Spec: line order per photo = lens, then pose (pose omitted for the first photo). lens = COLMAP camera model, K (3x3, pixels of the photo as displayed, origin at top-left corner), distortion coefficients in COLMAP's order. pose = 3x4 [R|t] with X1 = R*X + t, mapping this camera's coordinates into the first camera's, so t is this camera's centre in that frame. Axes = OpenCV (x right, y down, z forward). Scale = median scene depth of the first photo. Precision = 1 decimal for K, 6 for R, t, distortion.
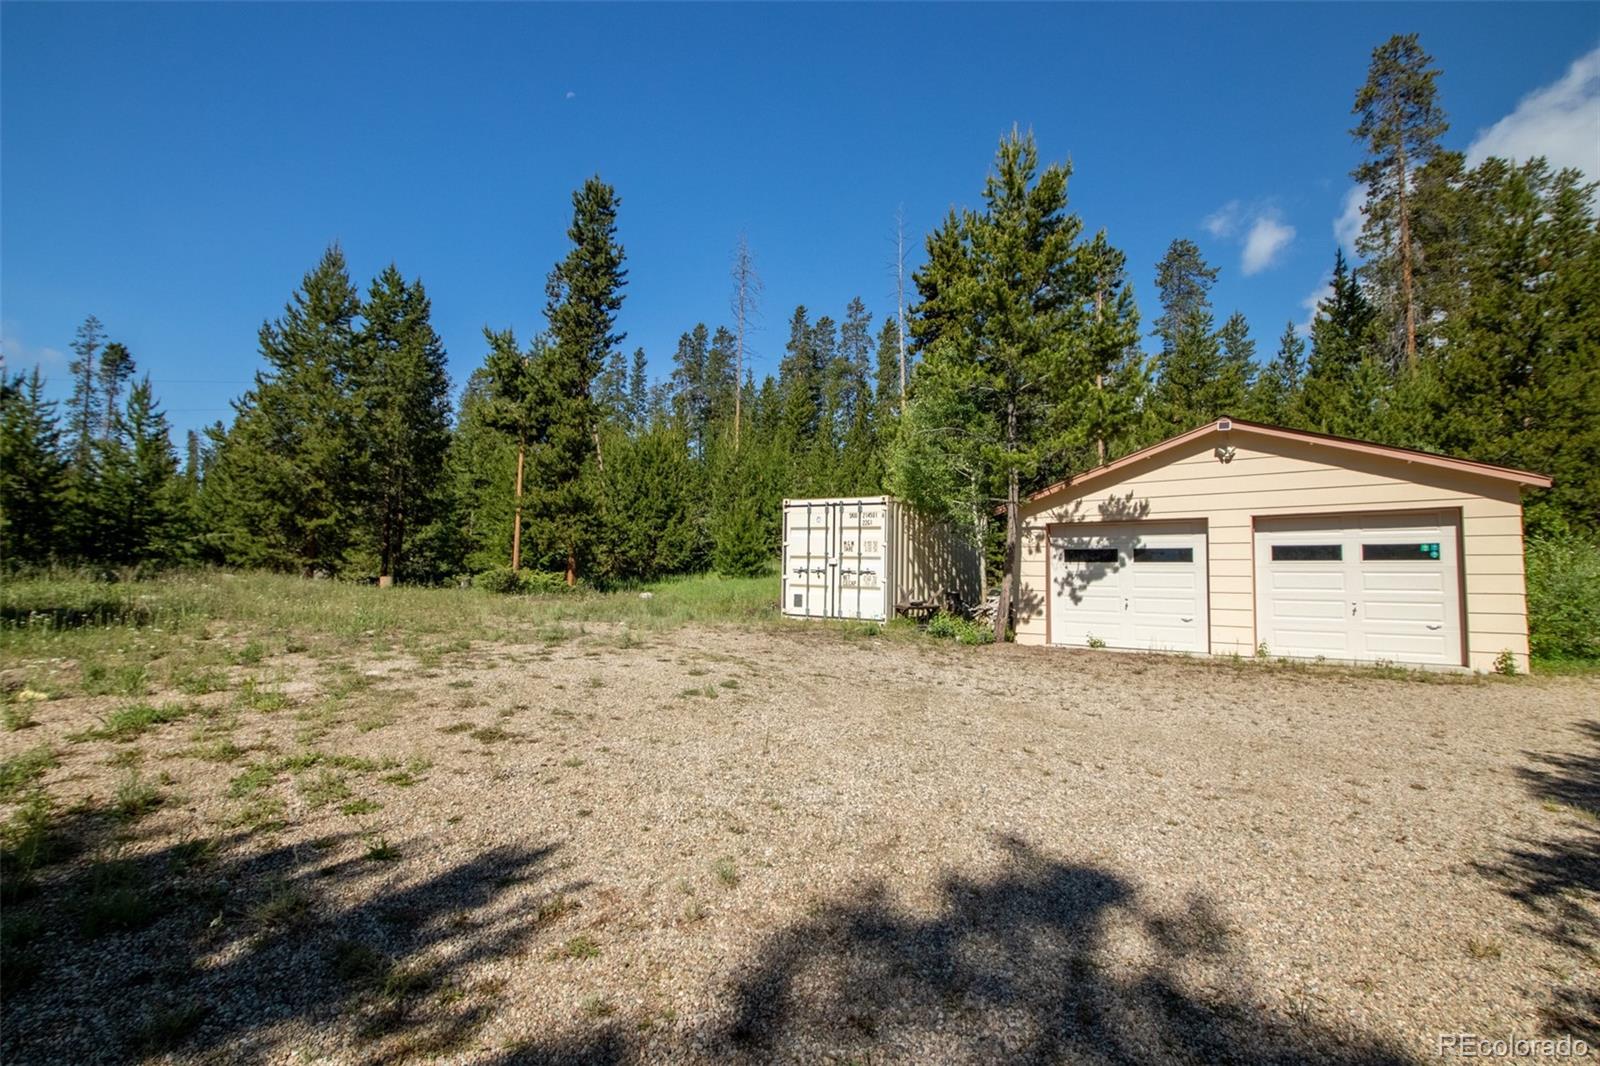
lens RADIAL K [[748.7, 0, 825.1], [0, 748.7, 535.7], [0, 0, 1]] dist [-0.018409, -0.009691]
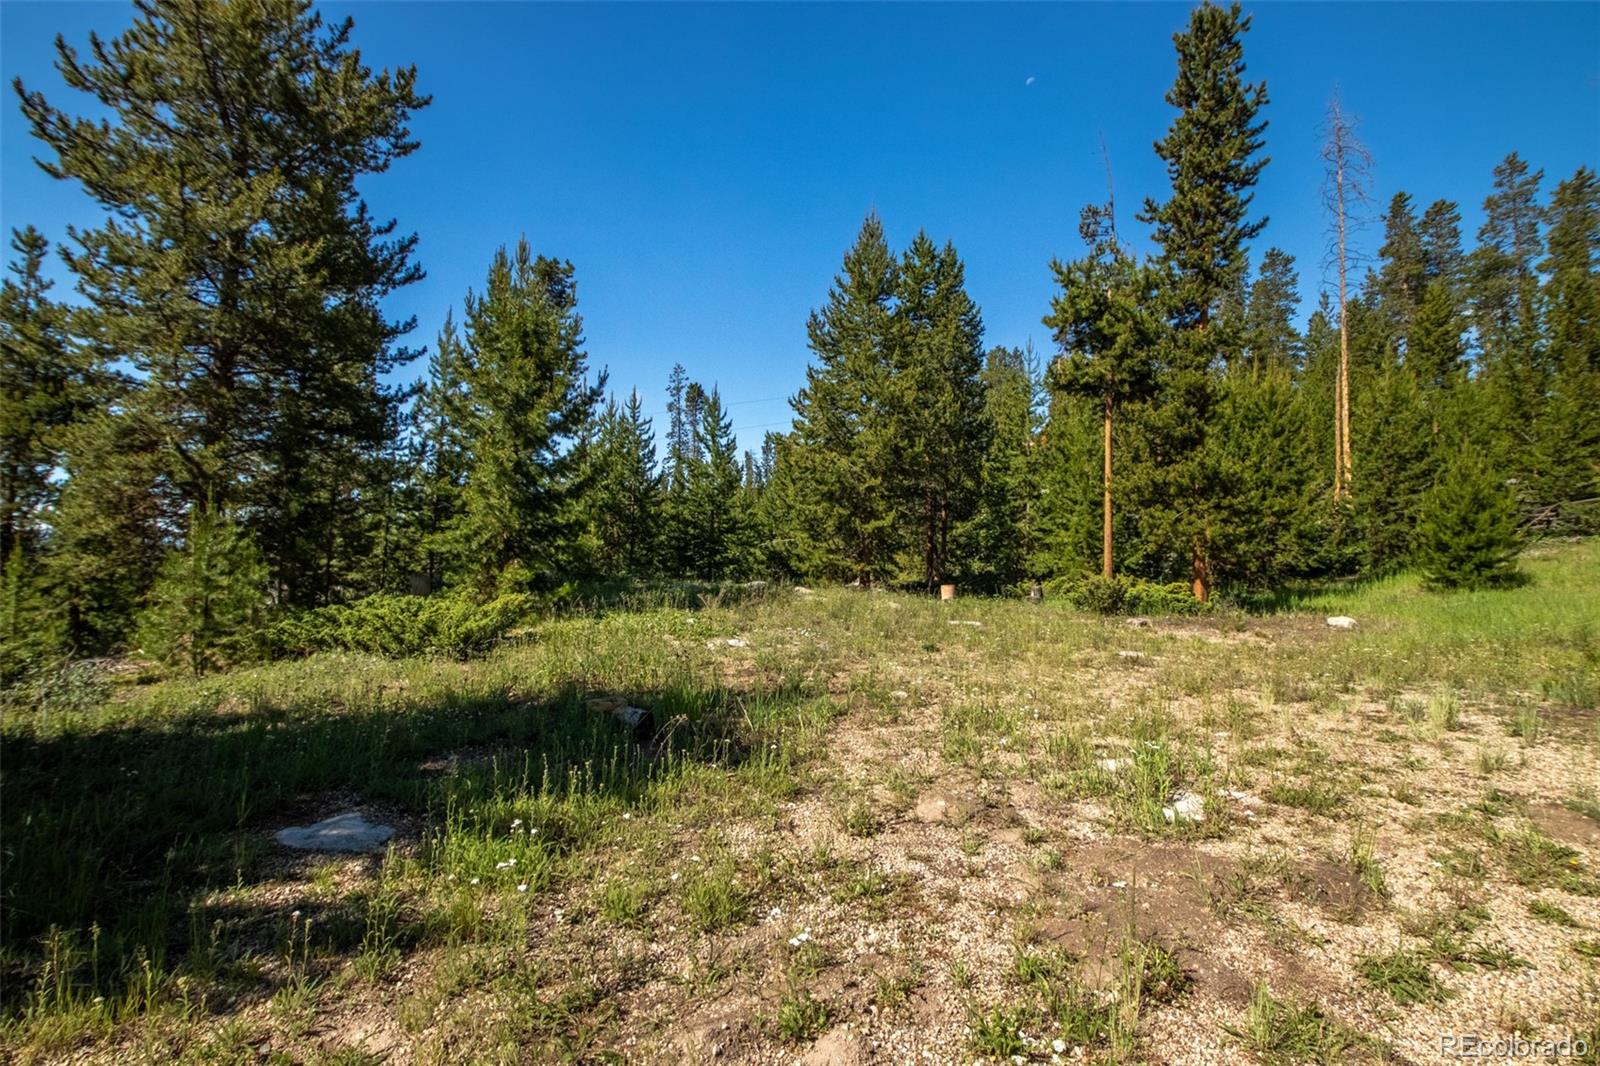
lens RADIAL K [[748.7, 0, 810.7], [0, 748.7, 546.7], [0, 0, 1]] dist [-0.018409, -0.009691]
pose [[0.808528, -0.021955, -0.588049, -0.214827], [0.040532, 0.999008, 0.018431, -0.010417], [0.587061, -0.038737, 0.808616, 0.223616]]
